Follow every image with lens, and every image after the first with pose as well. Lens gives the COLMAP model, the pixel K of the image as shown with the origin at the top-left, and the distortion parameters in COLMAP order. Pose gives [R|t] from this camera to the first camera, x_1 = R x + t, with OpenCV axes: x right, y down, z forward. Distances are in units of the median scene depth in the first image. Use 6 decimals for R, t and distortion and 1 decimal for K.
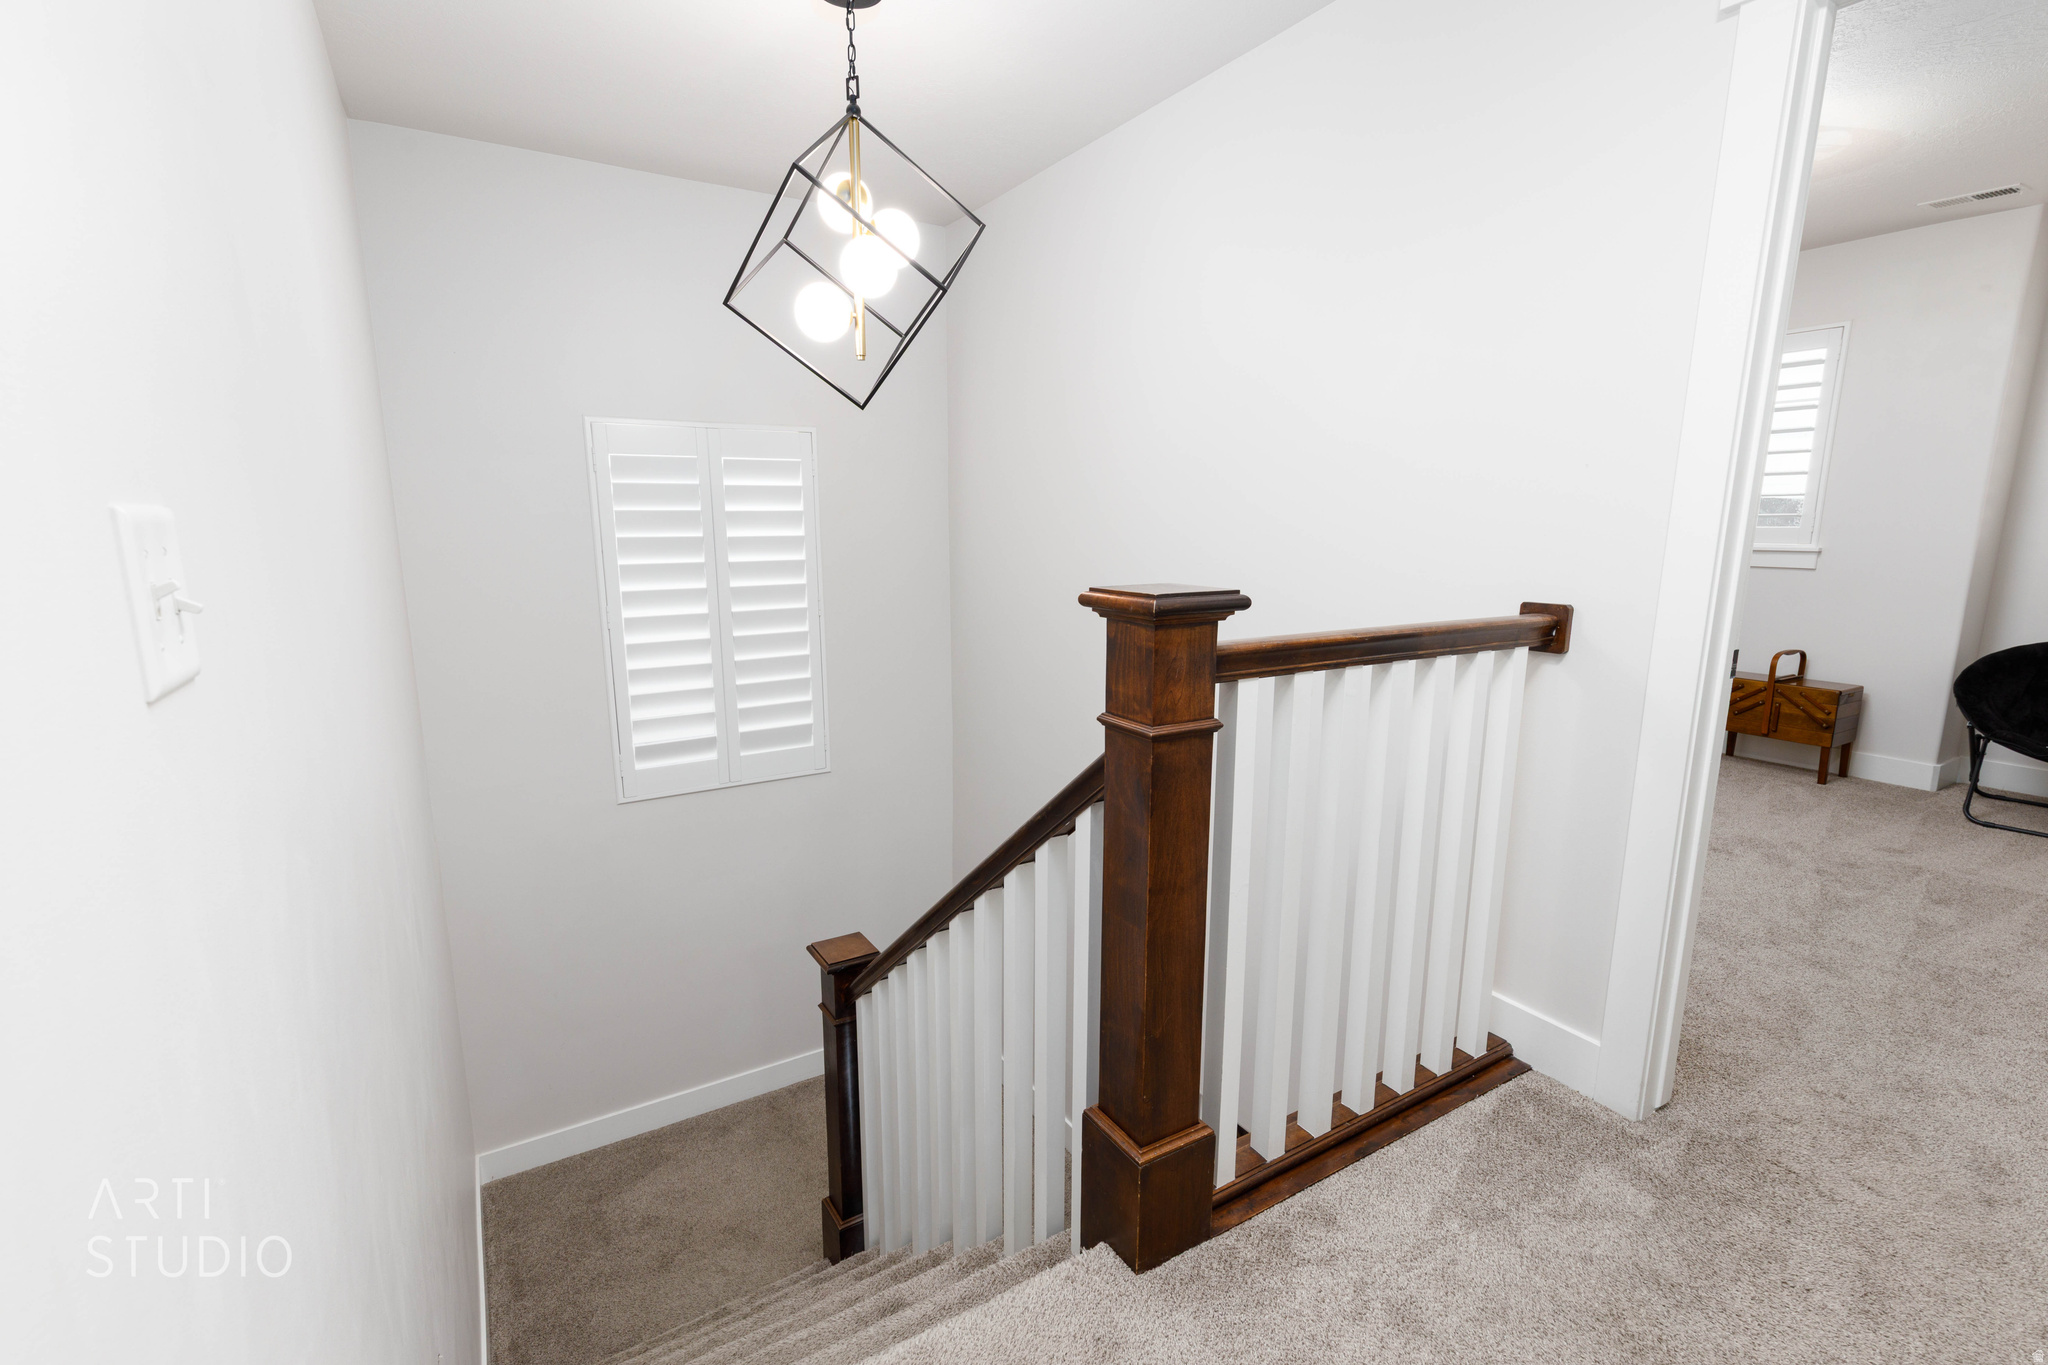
lens RADIAL K [[917.2, 0, 1024.0], [0, 917.2, 682.5], [0, 0, 1]] dist [0.011575, -0.000340]
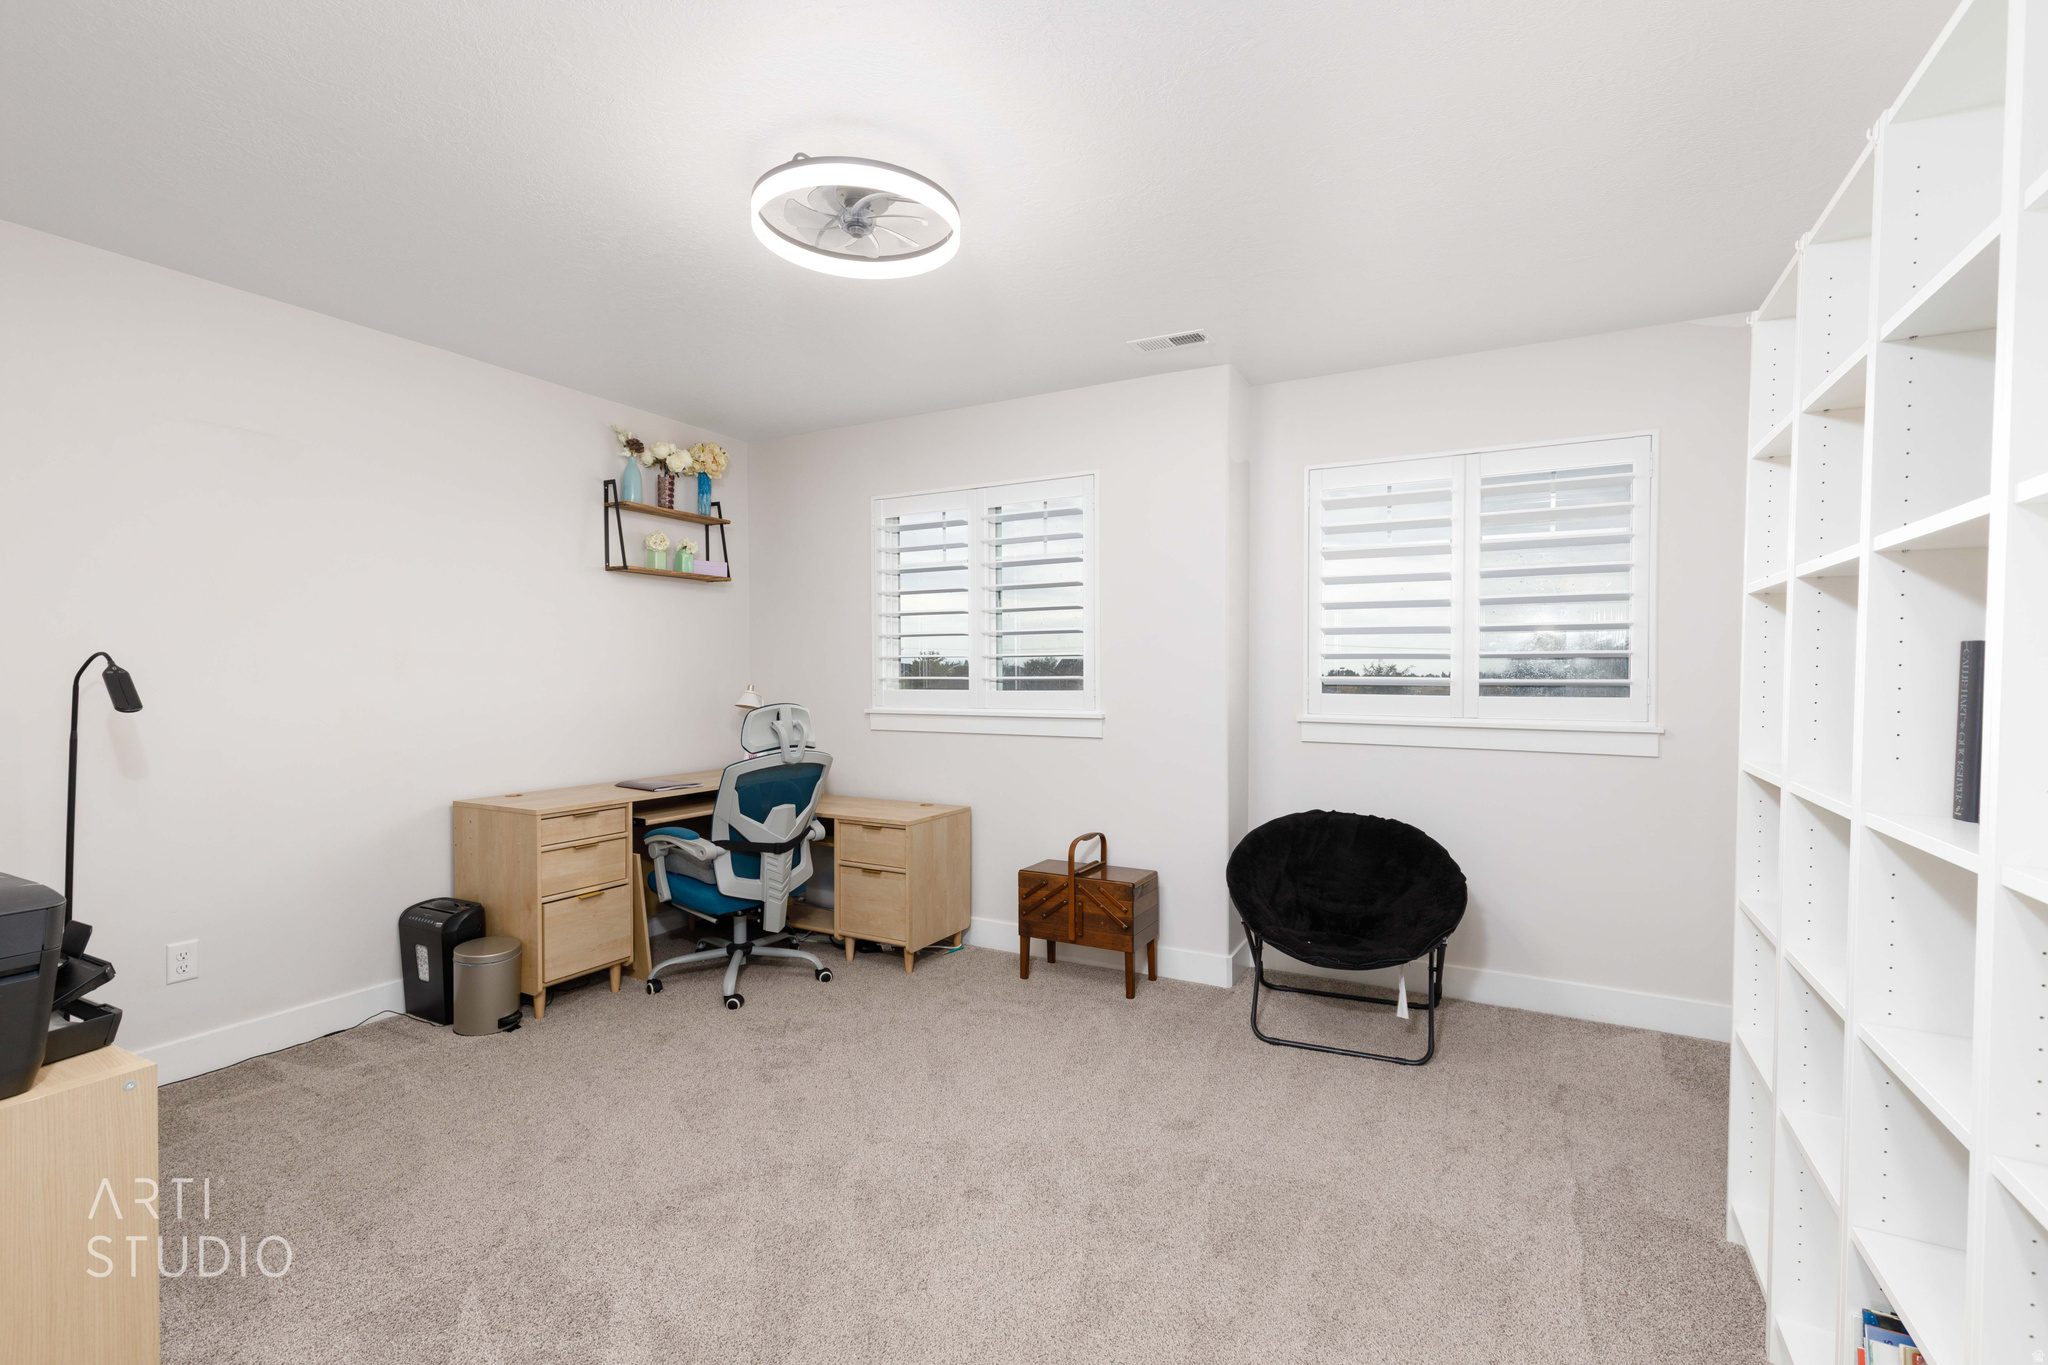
lens RADIAL K [[917.2, 0, 1024.0], [0, 917.2, 682.5], [0, 0, 1]] dist [0.011575, -0.000340]
pose [[0.862712, -0.004154, 0.505679, 0.370815], [0.089842, 0.985318, -0.145181, -0.057873], [-0.497651, 0.170680, 0.850419, 0.305061]]
